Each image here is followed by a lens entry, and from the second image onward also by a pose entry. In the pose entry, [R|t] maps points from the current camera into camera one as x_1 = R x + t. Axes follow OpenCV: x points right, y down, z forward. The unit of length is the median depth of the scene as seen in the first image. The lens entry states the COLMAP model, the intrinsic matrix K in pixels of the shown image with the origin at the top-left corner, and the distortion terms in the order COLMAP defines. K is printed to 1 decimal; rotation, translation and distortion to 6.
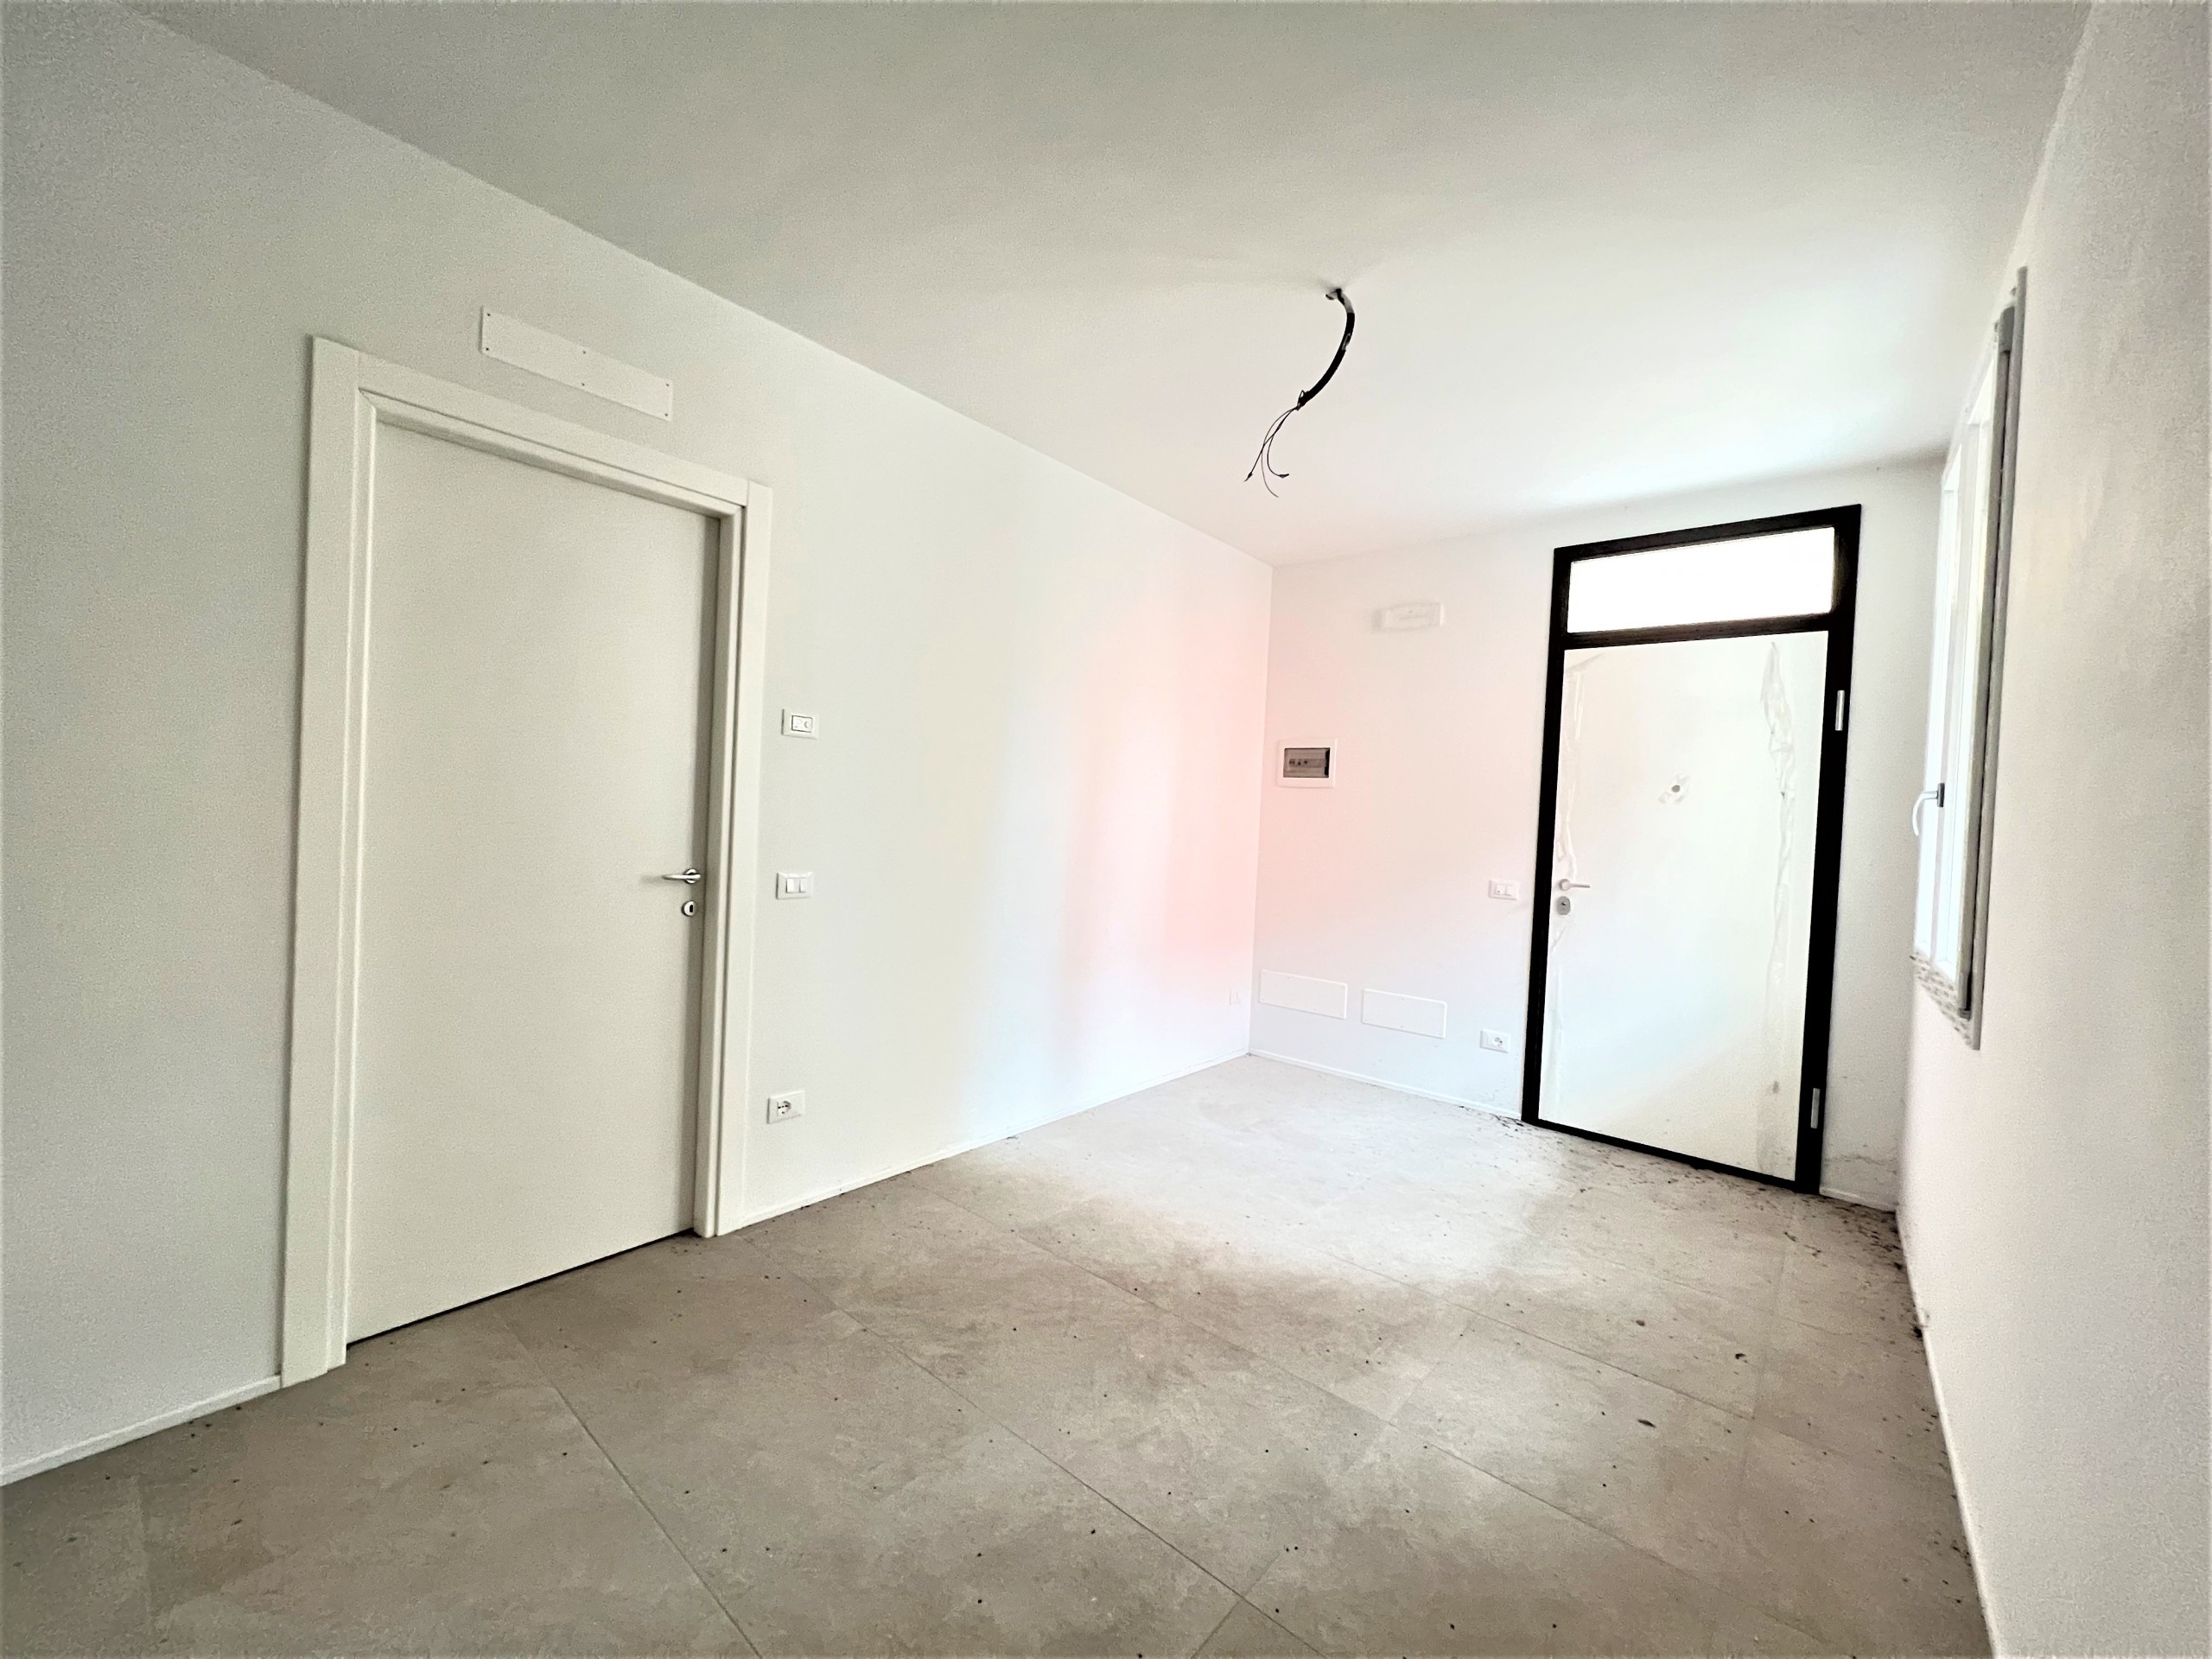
lens RADIAL K [[882.0, 0, 1103.6], [0, 882.0, 823.8], [0, 0, 1]] dist [-0.002718, 0.000306]
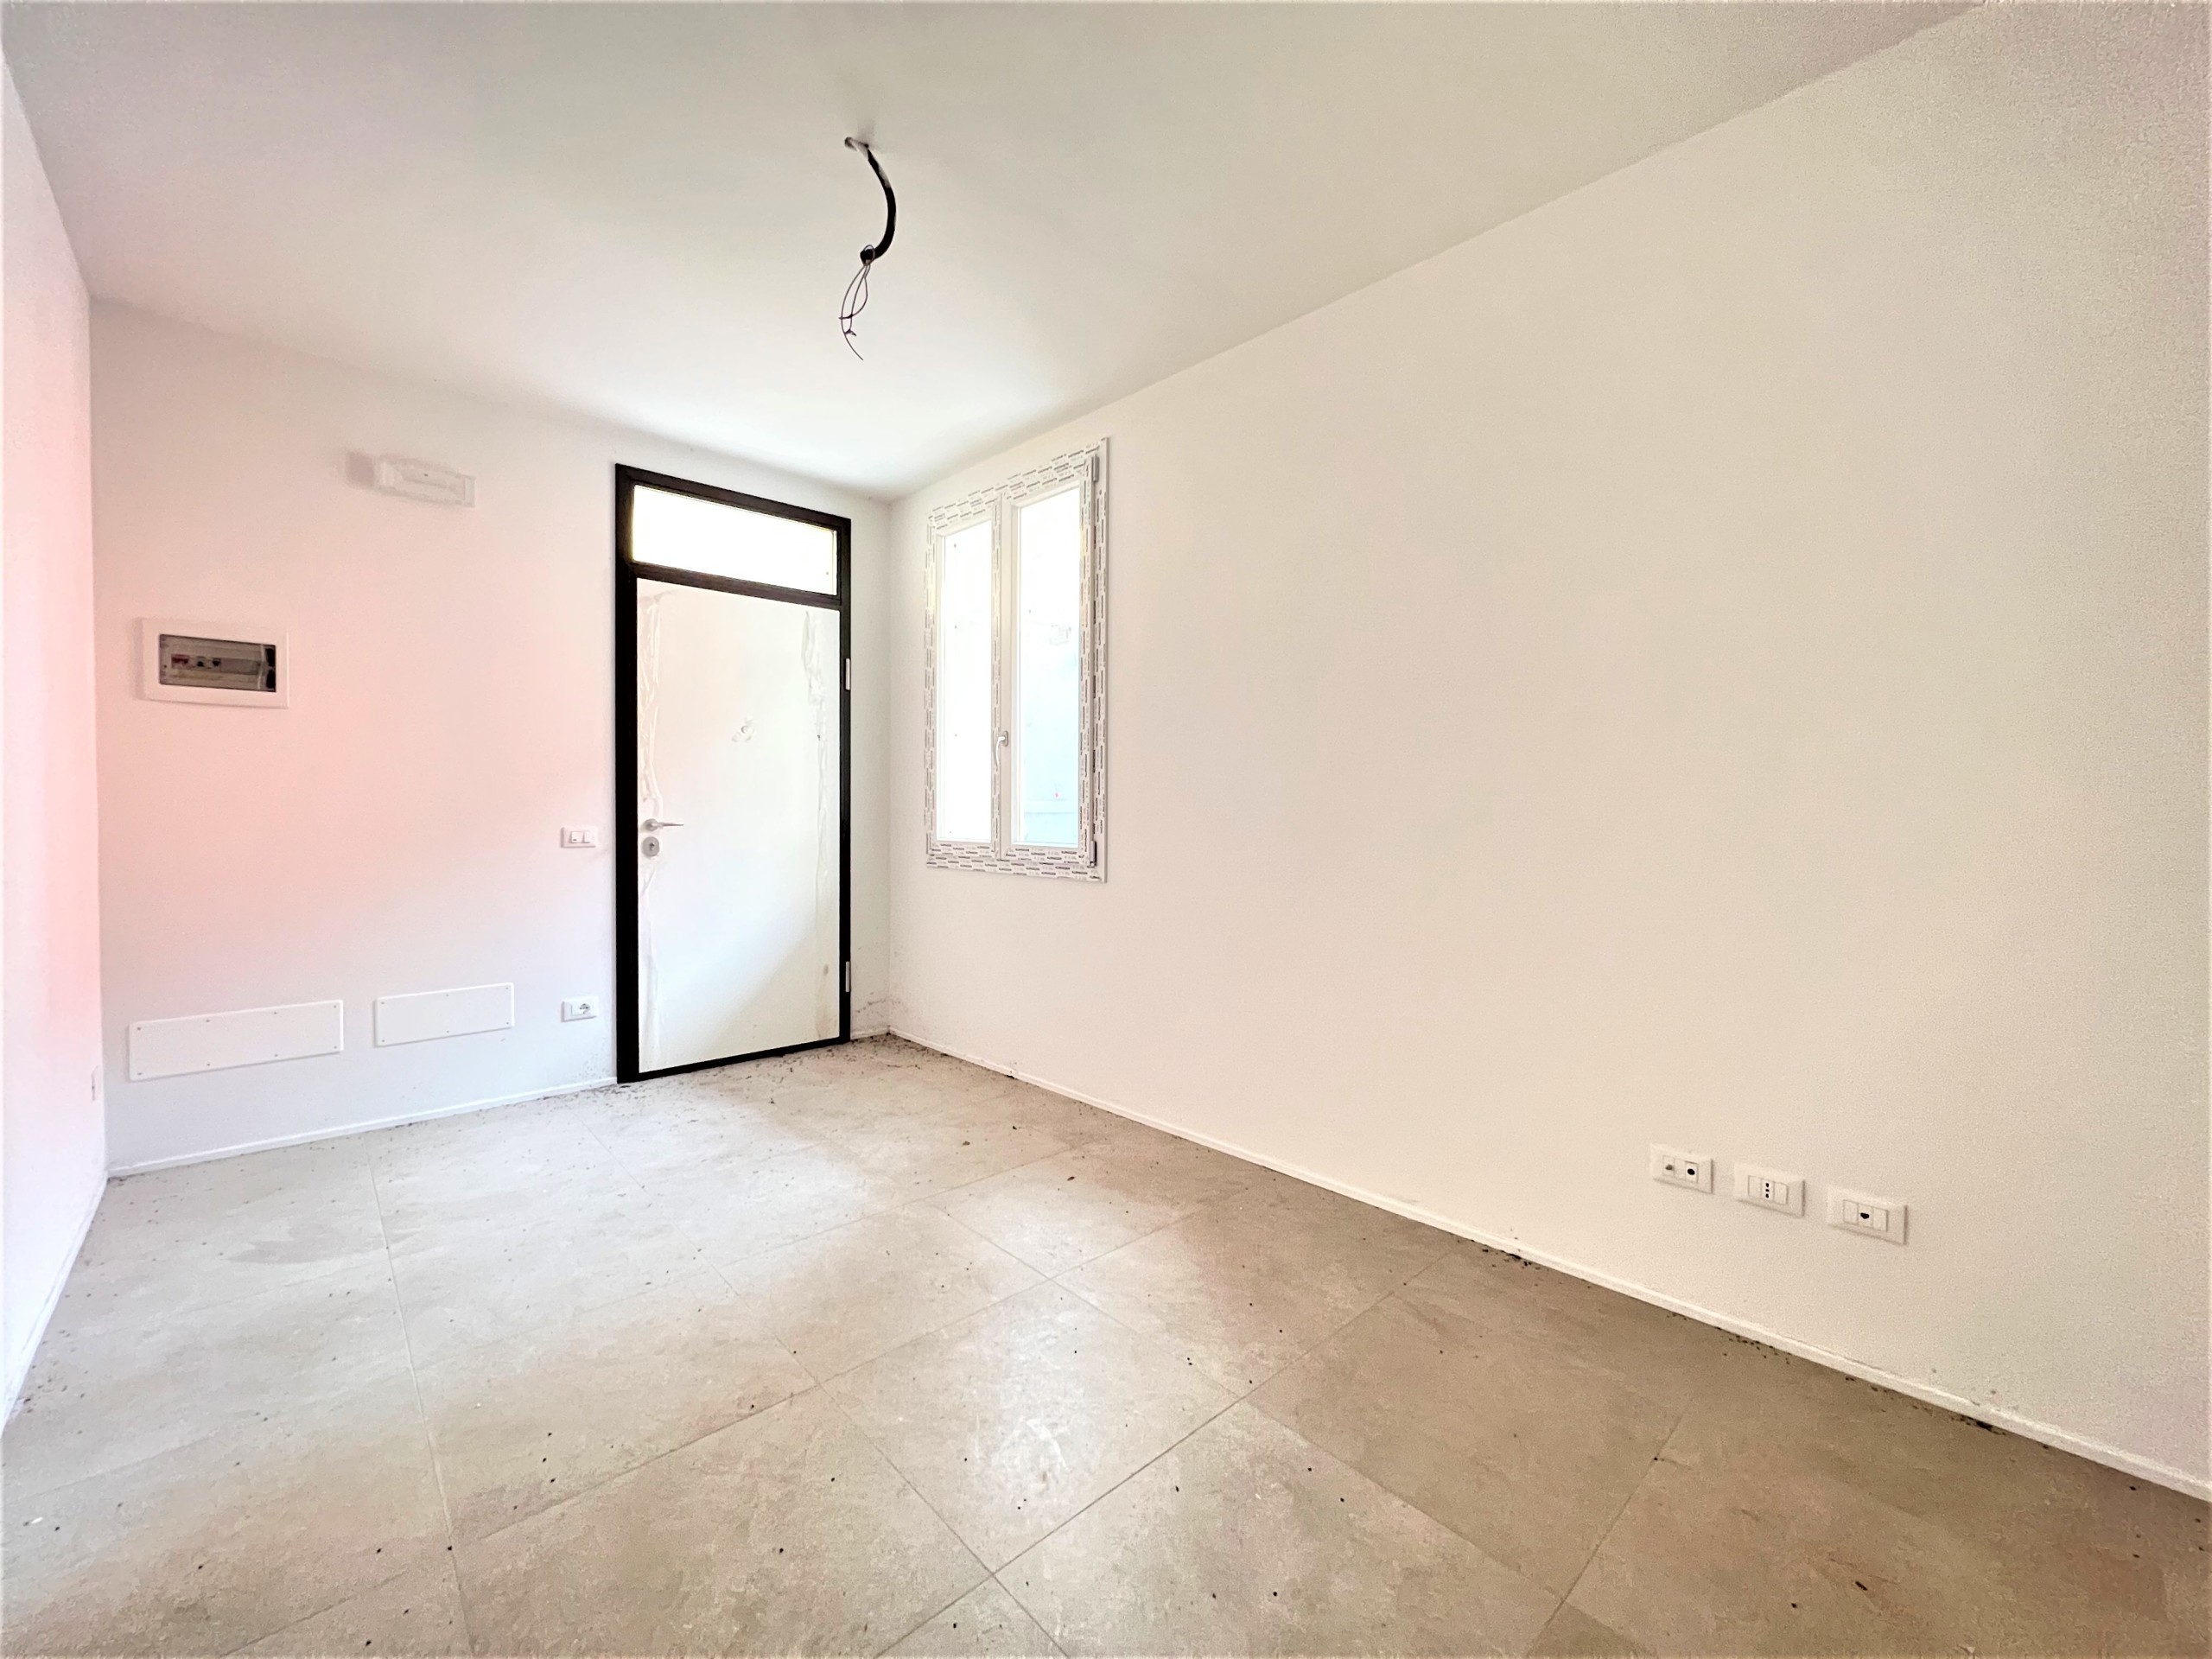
lens RADIAL K [[879.8, 0, 1102.6], [0, 879.8, 823.5], [0, 0, 1]] dist [-0.001688, 0.000378]
pose [[0.122912, -0.066862, 0.990163, -0.405509], [0.013433, 0.997749, 0.065706, 0.011836], [-0.992327, 0.005224, 0.123533, 0.427573]]
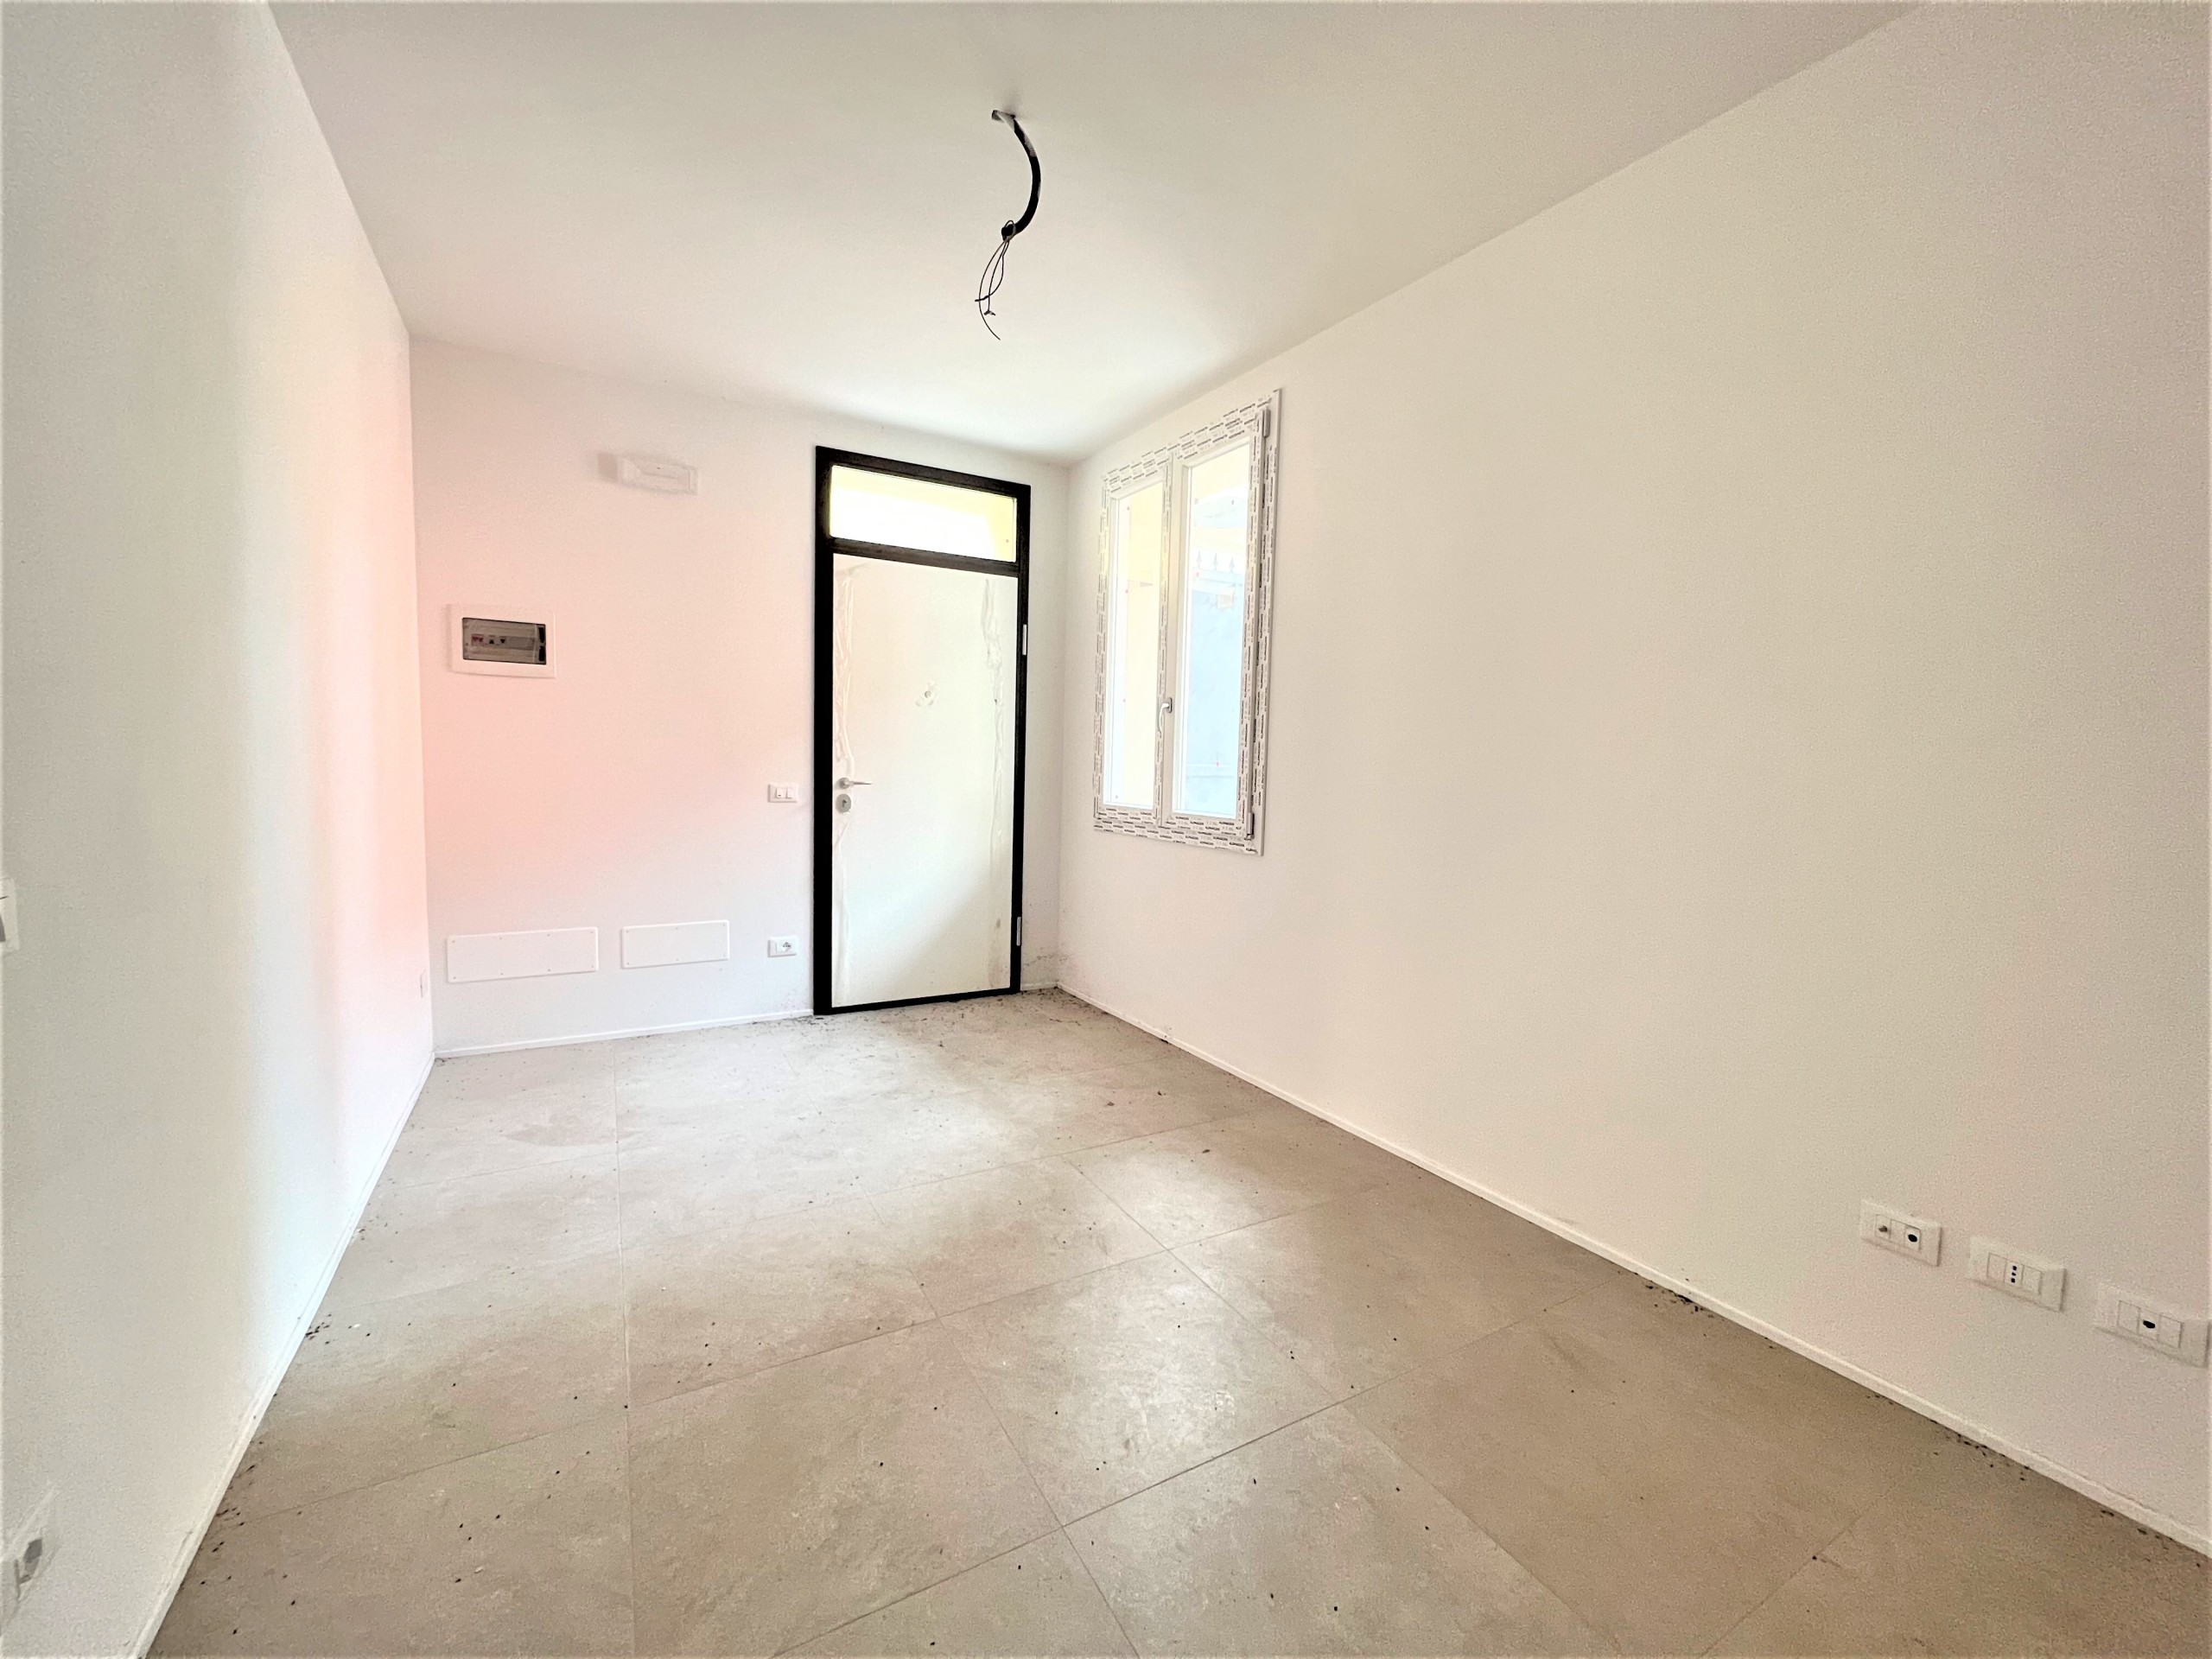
lens RADIAL K [[882.0, 0, 1103.6], [0, 882.0, 823.8], [0, 0, 1]] dist [-0.002718, 0.000306]
pose [[0.344791, -0.109975, 0.932215, -0.389244], [0.002875, 0.993232, 0.116110, -0.004290], [-0.938675, -0.037353, 0.342774, 0.380979]]
